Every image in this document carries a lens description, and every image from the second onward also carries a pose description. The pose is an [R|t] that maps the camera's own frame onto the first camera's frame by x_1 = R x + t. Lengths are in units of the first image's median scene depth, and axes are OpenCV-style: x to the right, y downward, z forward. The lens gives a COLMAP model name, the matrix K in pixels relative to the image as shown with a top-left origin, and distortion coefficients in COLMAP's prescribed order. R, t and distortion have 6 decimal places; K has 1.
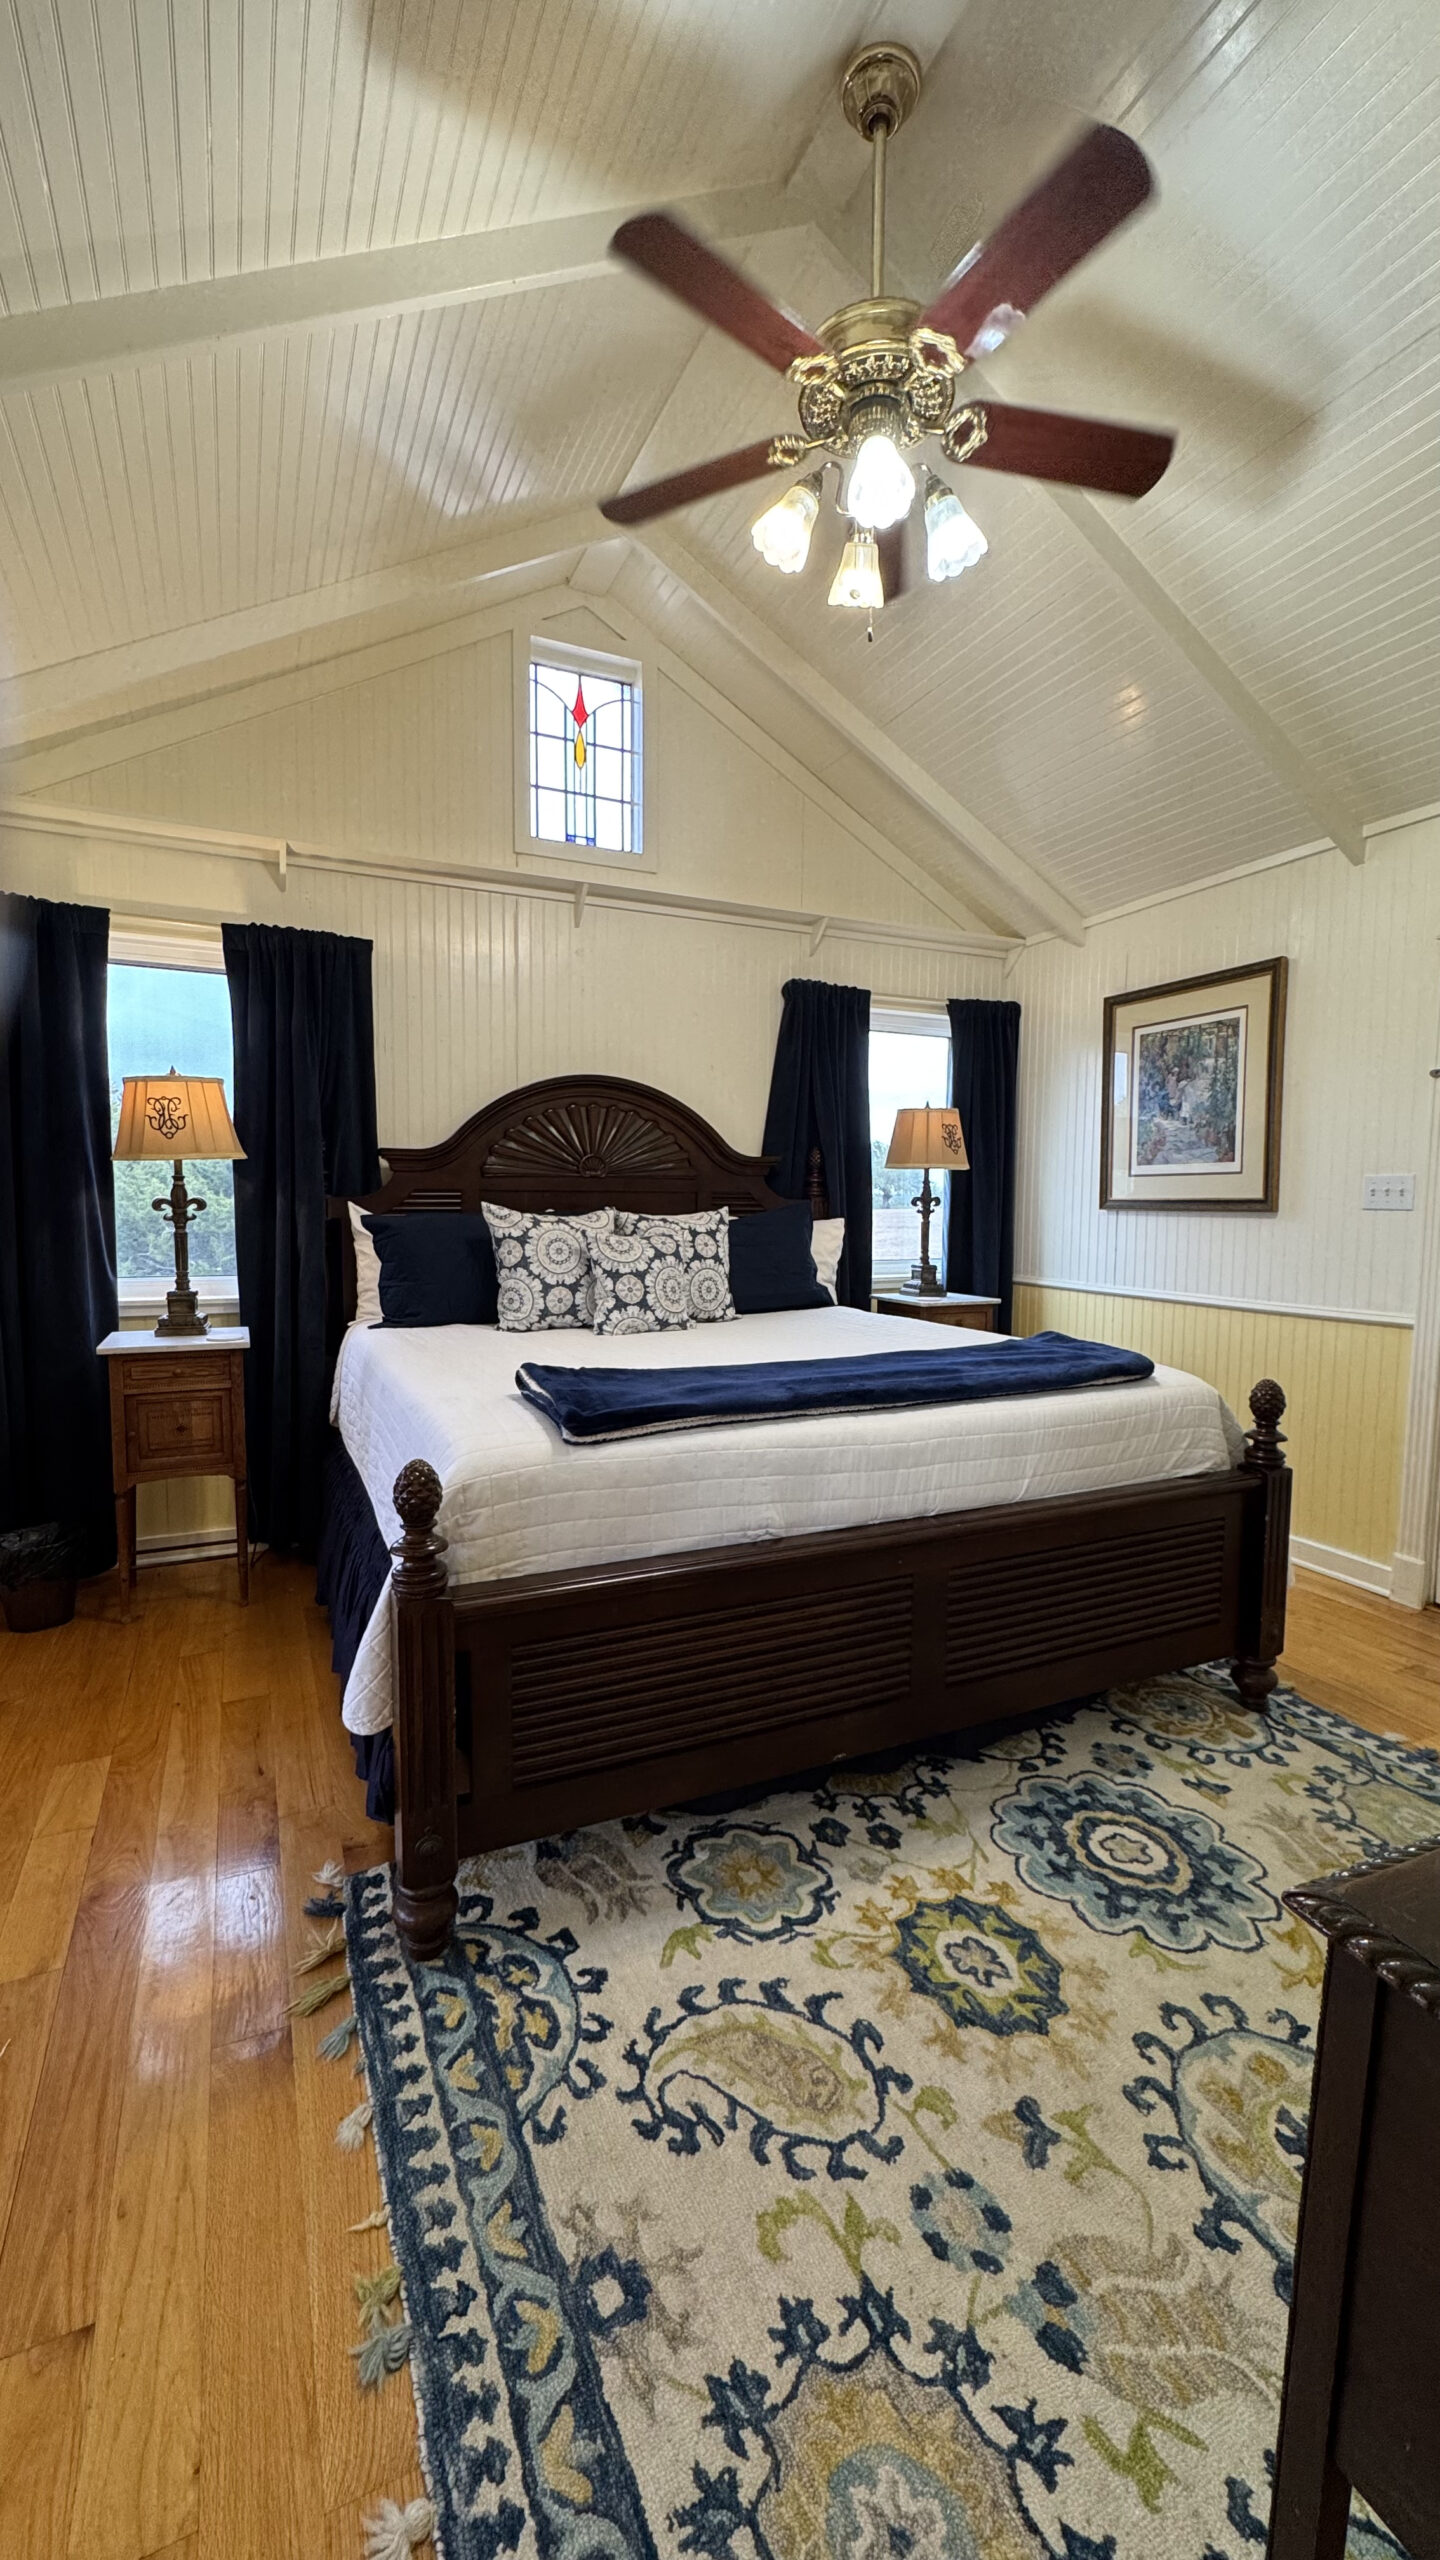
lens RADIAL K [[1019.0, 0, 721.8], [0, 1019.0, 1278.3], [0, 0, 1]] dist [-0.005125, 0.001051]
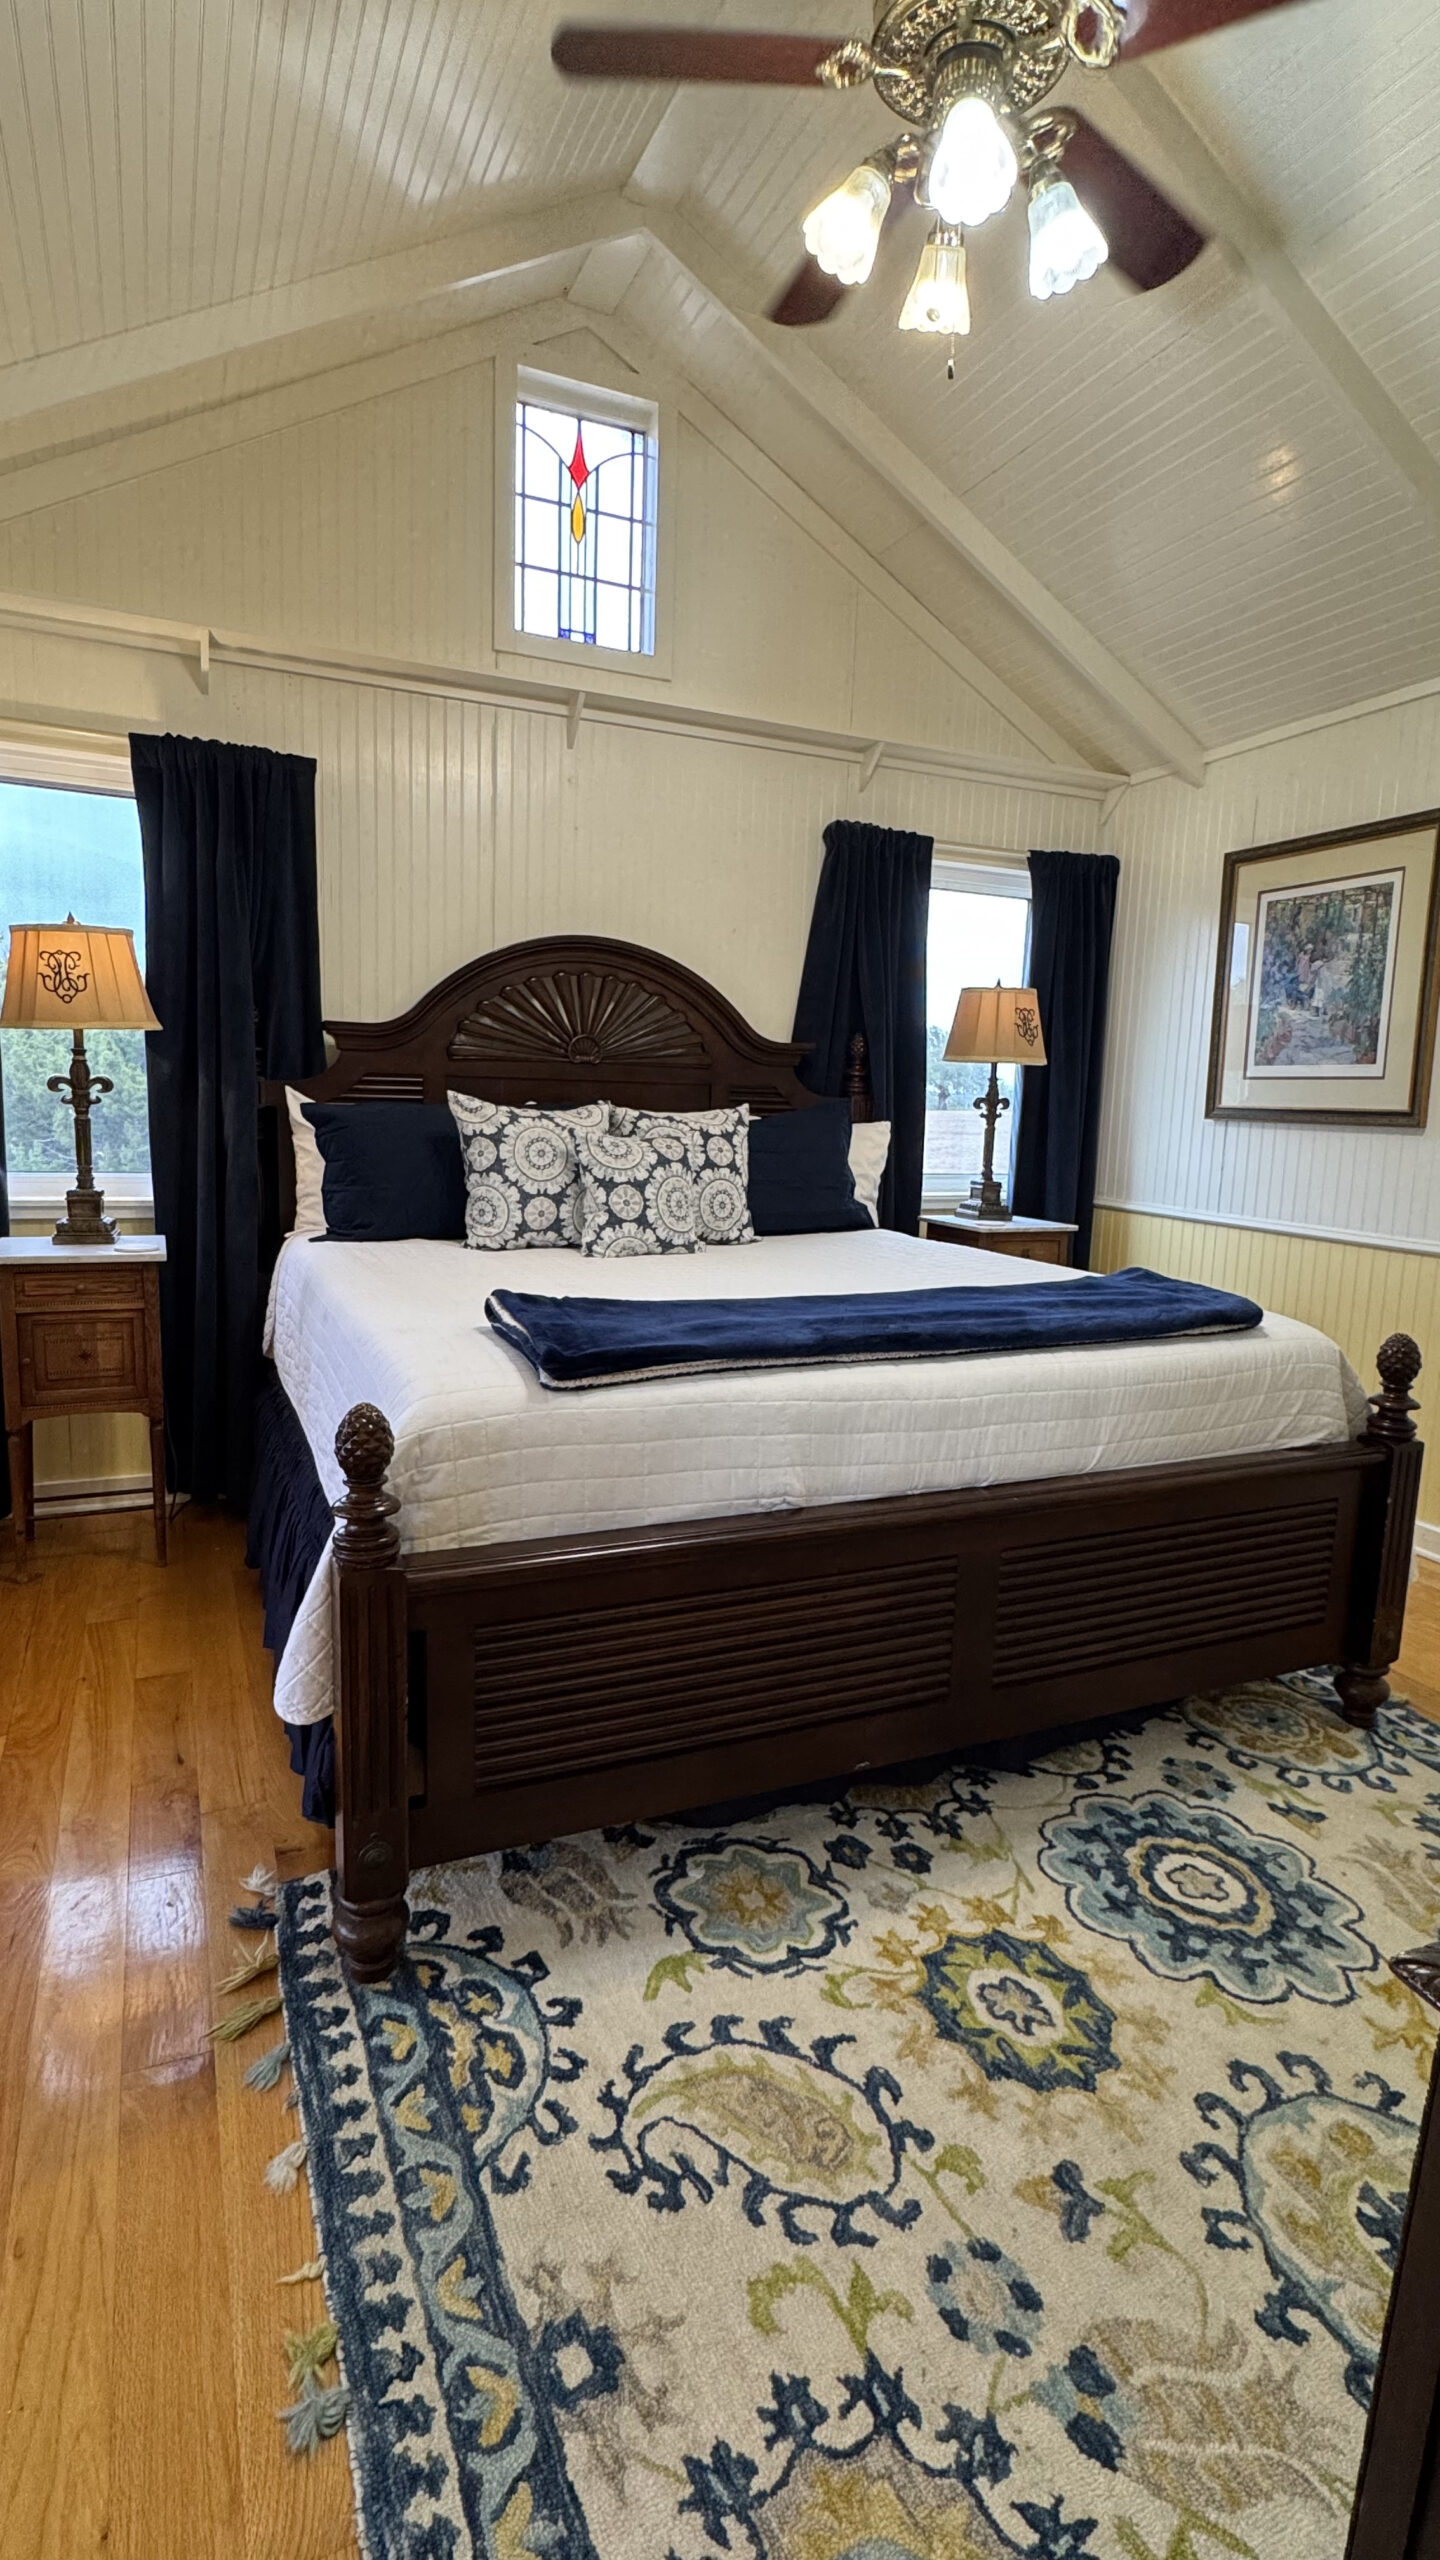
lens RADIAL K [[1230.1, 0, 722.6], [0, 1230.1, 1277.9], [0, 0, 1]] dist [-0.004248, 0.000152]
pose [[0.999562, 0.027222, -0.011590, 0.000811], [-0.026320, 0.997067, 0.071871, -0.002427], [0.013512, -0.071535, 0.997347, 0.010235]]
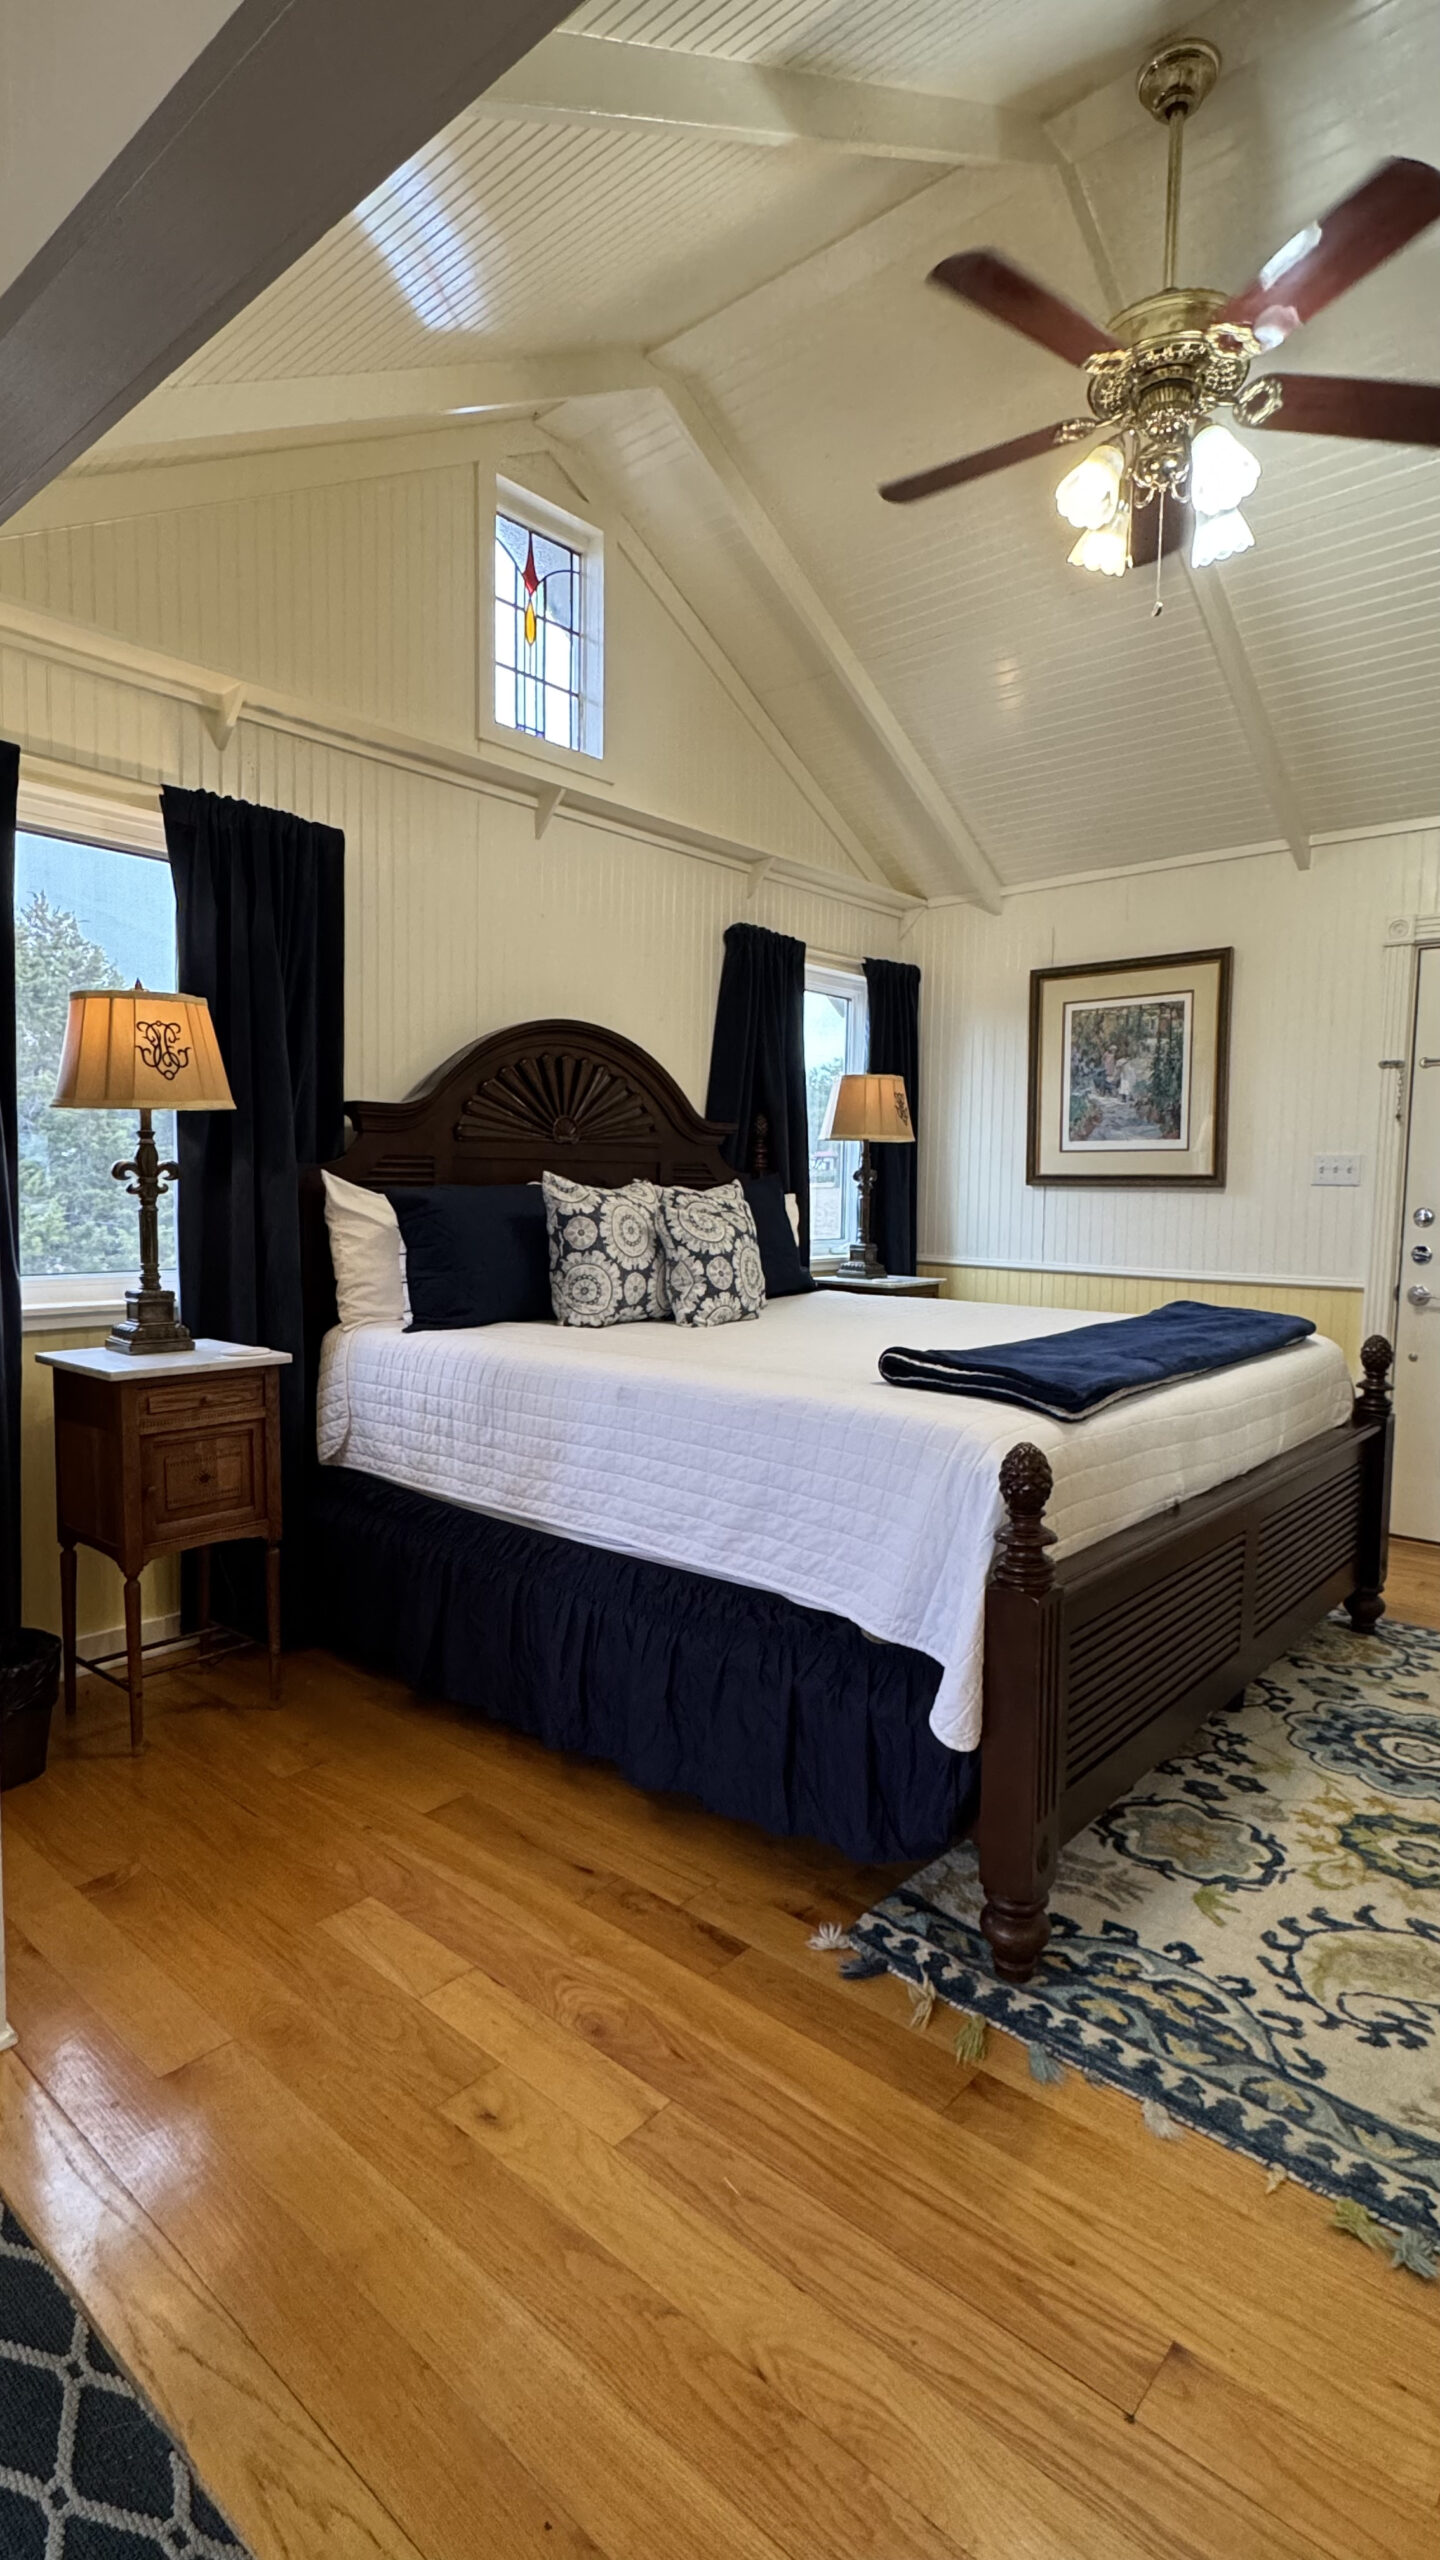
lens RADIAL K [[1230.1, 0, 710.3], [0, 1230.1, 1276.9], [0, 0, 1]] dist [-0.004248, 0.000152]
pose [[0.917469, -0.026038, 0.396955, -0.708865], [0.024687, 0.999659, 0.008515, 0.006318], [-0.397041, 0.001987, 0.917799, 0.057249]]
